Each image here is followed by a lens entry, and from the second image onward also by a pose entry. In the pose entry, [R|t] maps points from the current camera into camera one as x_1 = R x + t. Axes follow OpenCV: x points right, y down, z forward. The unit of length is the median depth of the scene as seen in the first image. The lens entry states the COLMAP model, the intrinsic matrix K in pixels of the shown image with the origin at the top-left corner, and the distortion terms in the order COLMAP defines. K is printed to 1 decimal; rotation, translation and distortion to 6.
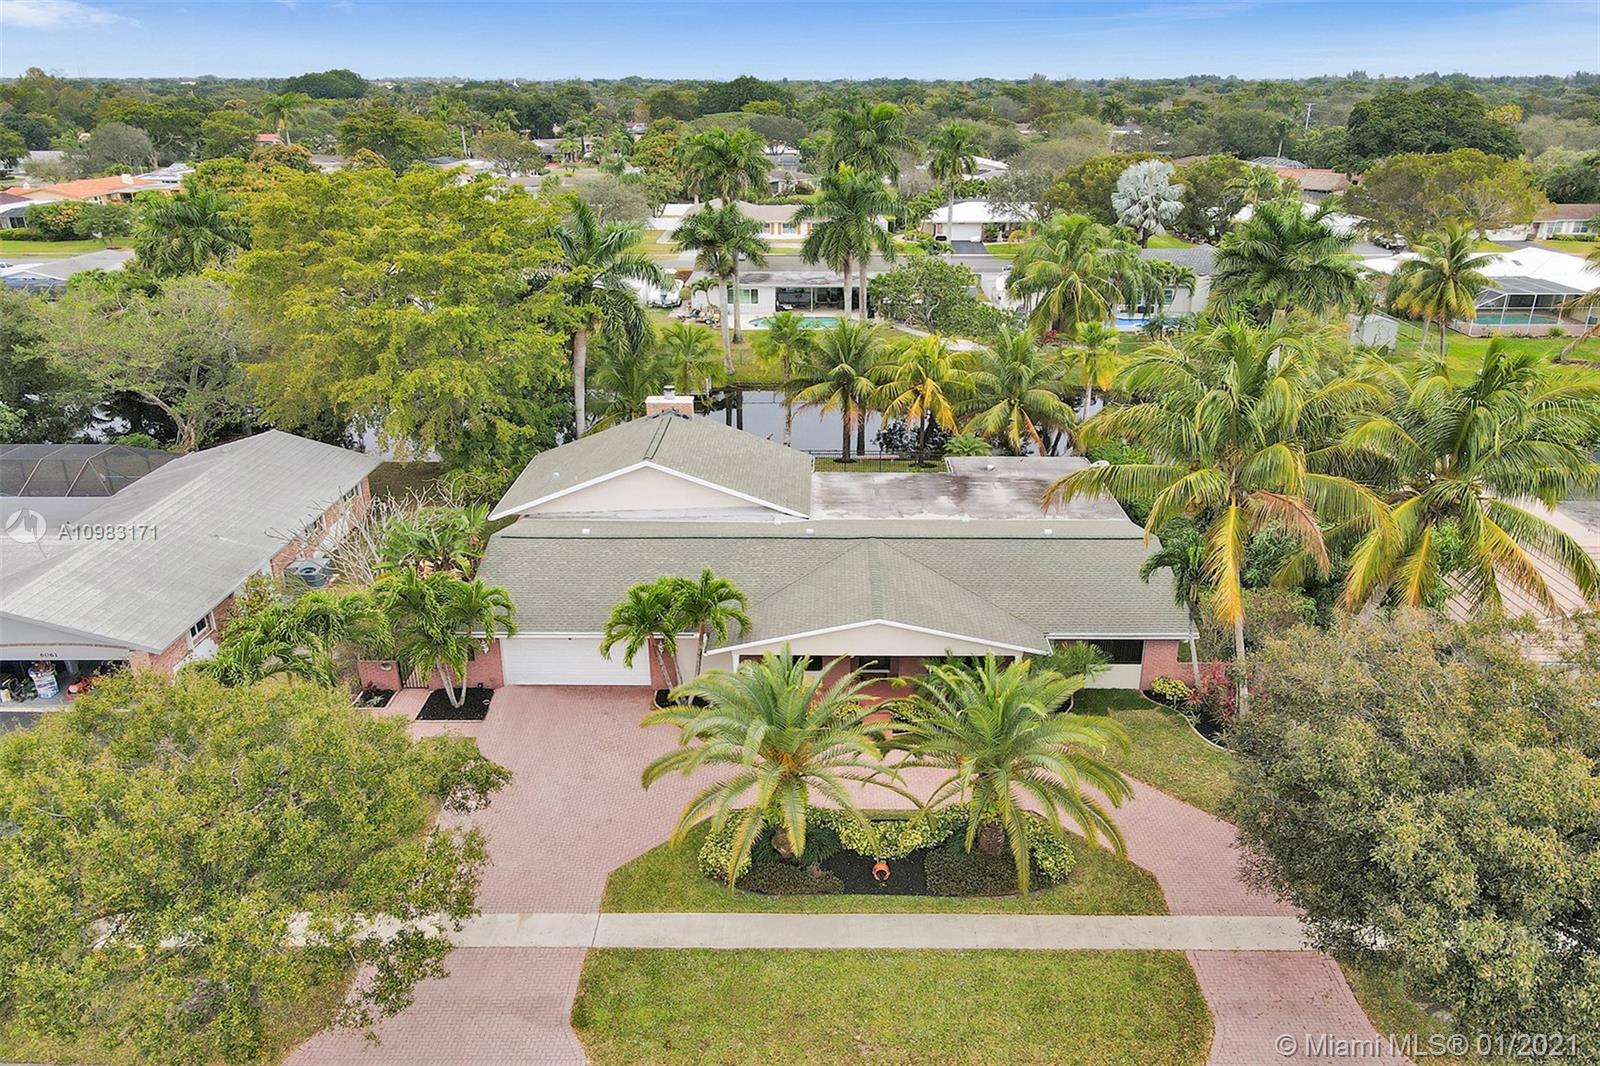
lens RADIAL K [[1306.2, 0, 841.1], [0, 1306.2, 534.9], [0, 0, 1]] dist [-0.005704, 0.148249]
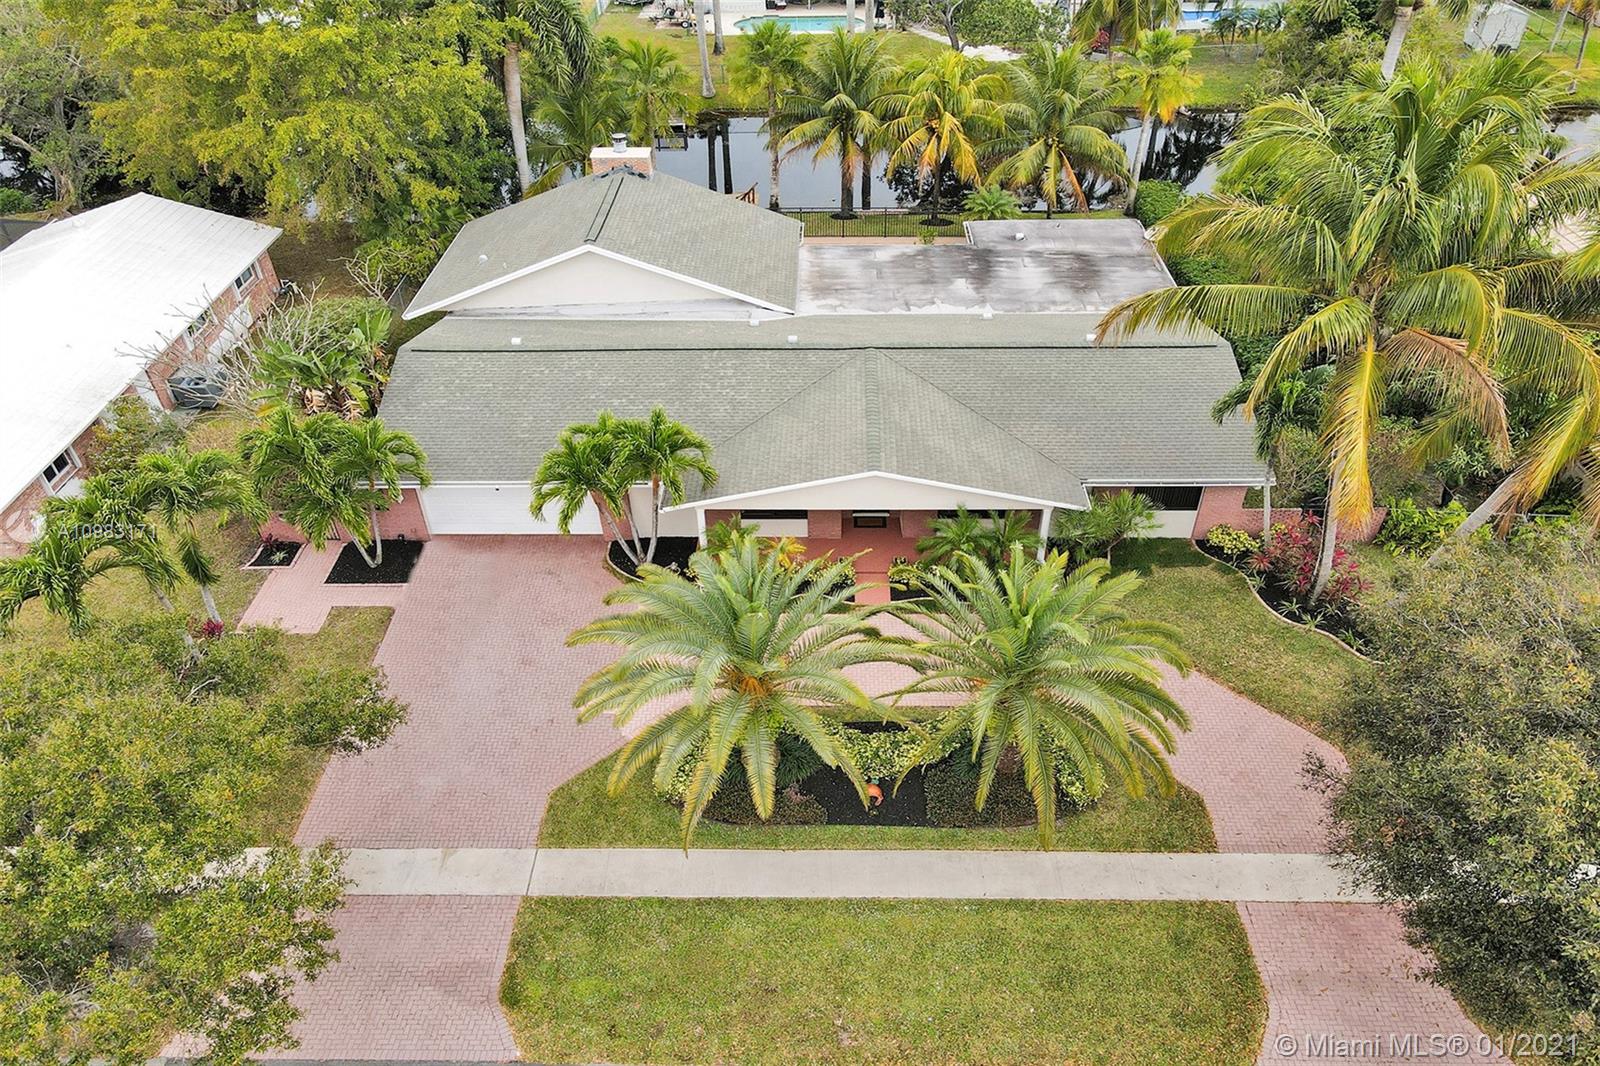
lens RADIAL K [[1050.9, 0, 826.0], [0, 1050.9, 535.4], [0, 0, 1]] dist [0.006075, 0.027023]
pose [[0.999311, 0.005829, -0.036668, 0.021944], [0.006423, 0.945571, 0.325353, -0.104148], [0.036568, -0.325364, 0.944881, 0.368498]]
